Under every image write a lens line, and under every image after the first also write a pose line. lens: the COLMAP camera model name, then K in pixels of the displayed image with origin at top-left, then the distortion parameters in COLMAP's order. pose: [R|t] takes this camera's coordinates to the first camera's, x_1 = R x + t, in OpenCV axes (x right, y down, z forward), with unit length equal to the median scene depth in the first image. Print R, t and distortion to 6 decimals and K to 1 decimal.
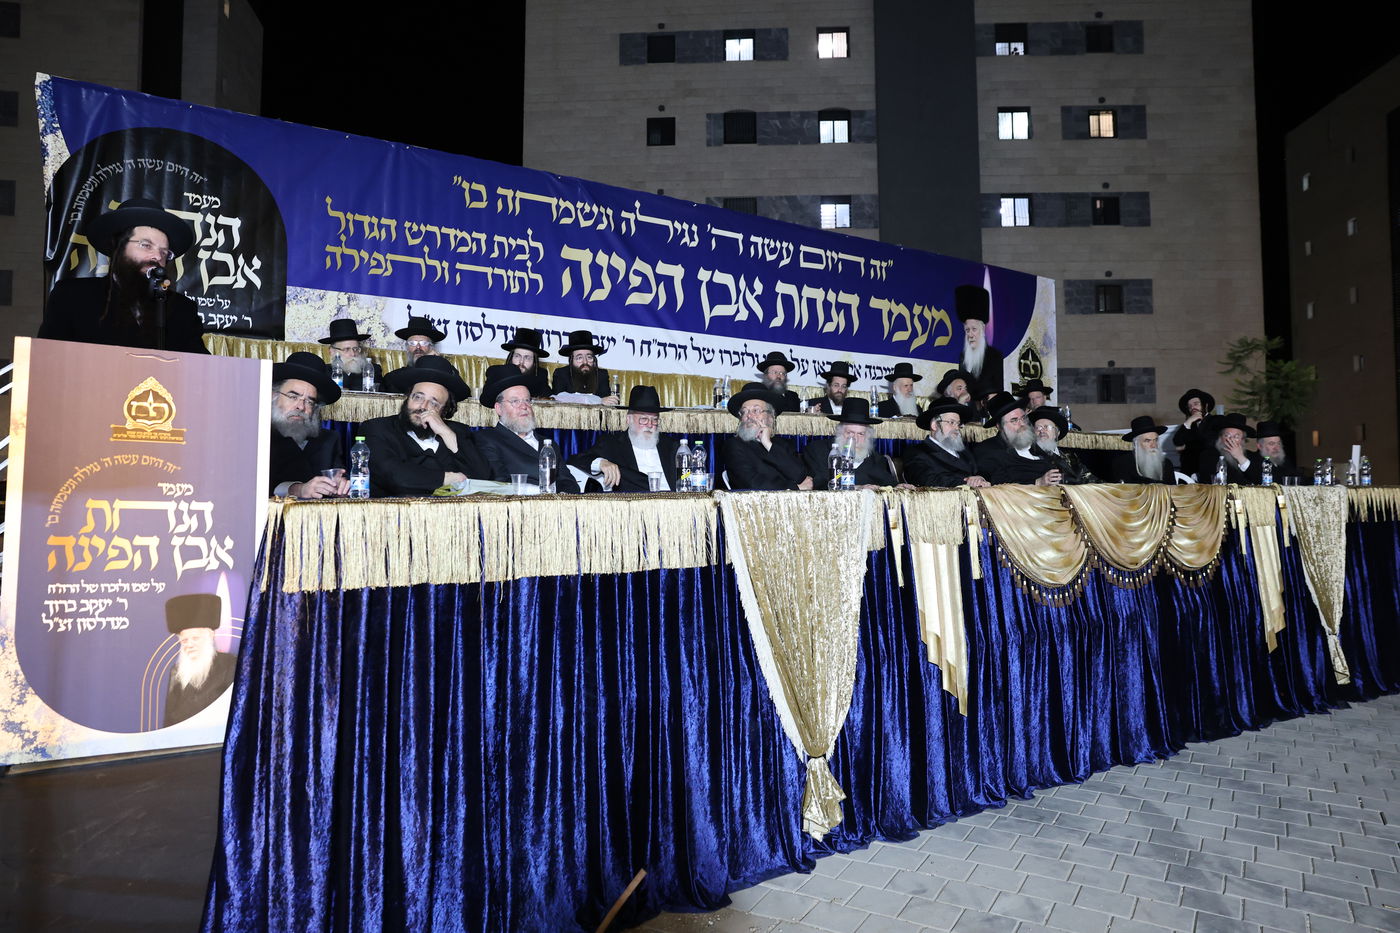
lens RADIAL K [[968.3, 0, 691.8], [0, 968.3, 467.3], [0, 0, 1]] dist [-0.119751, 0.098239]
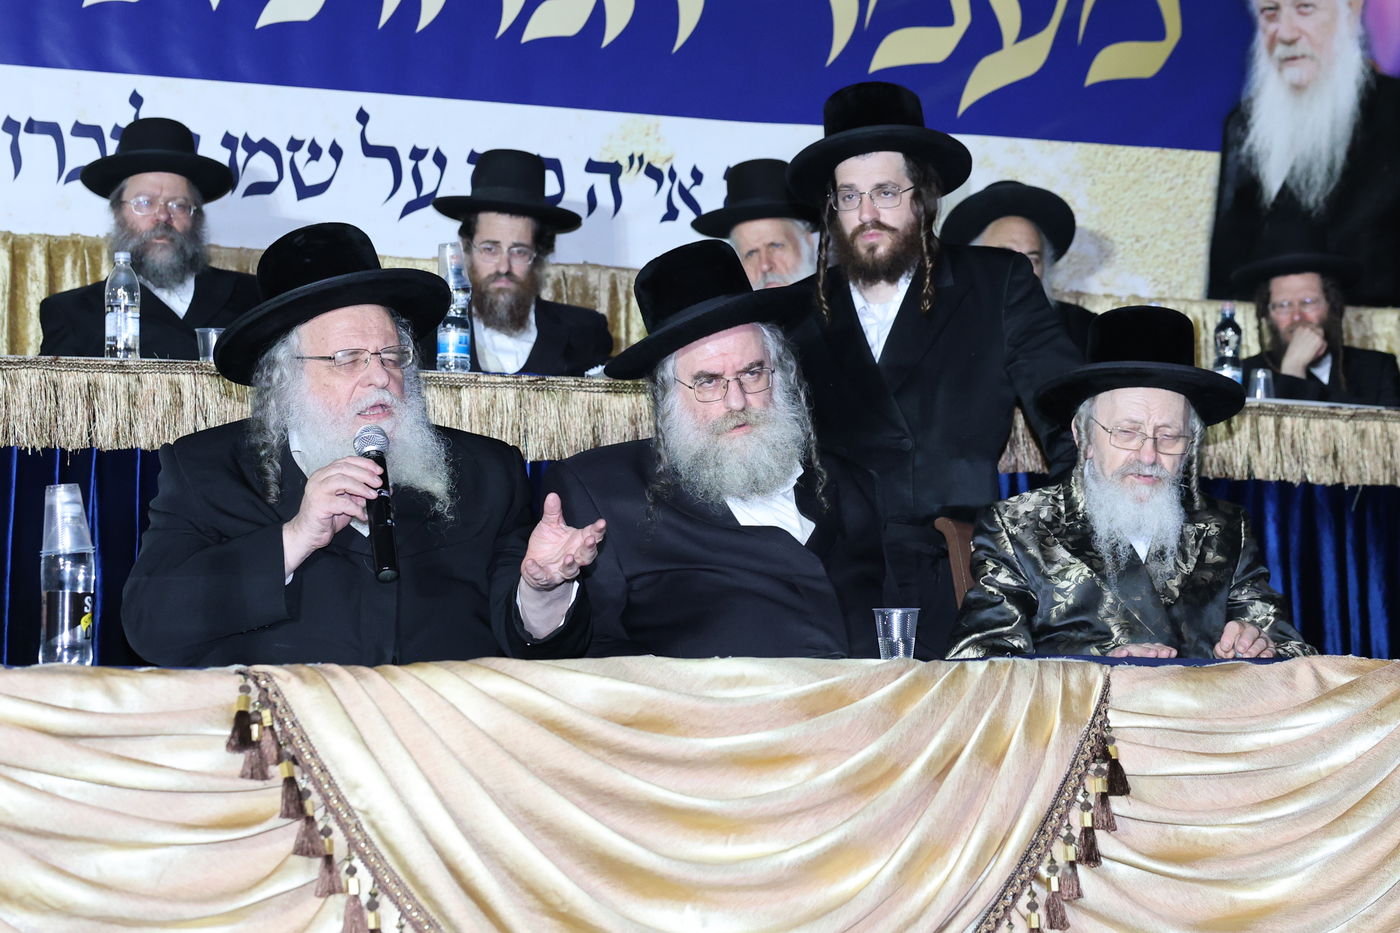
lens RADIAL K [[3202.2, 0, 700.9], [0, 3202.2, 522.2], [0, 0, 1]] dist [0.306877, -2.191786]
pose [[0.976355, -0.006047, -0.216088, 0.459762], [0.002634, 0.999867, -0.016081, -0.000868], [0.216157, 0.015131, 0.976241, 0.238516]]
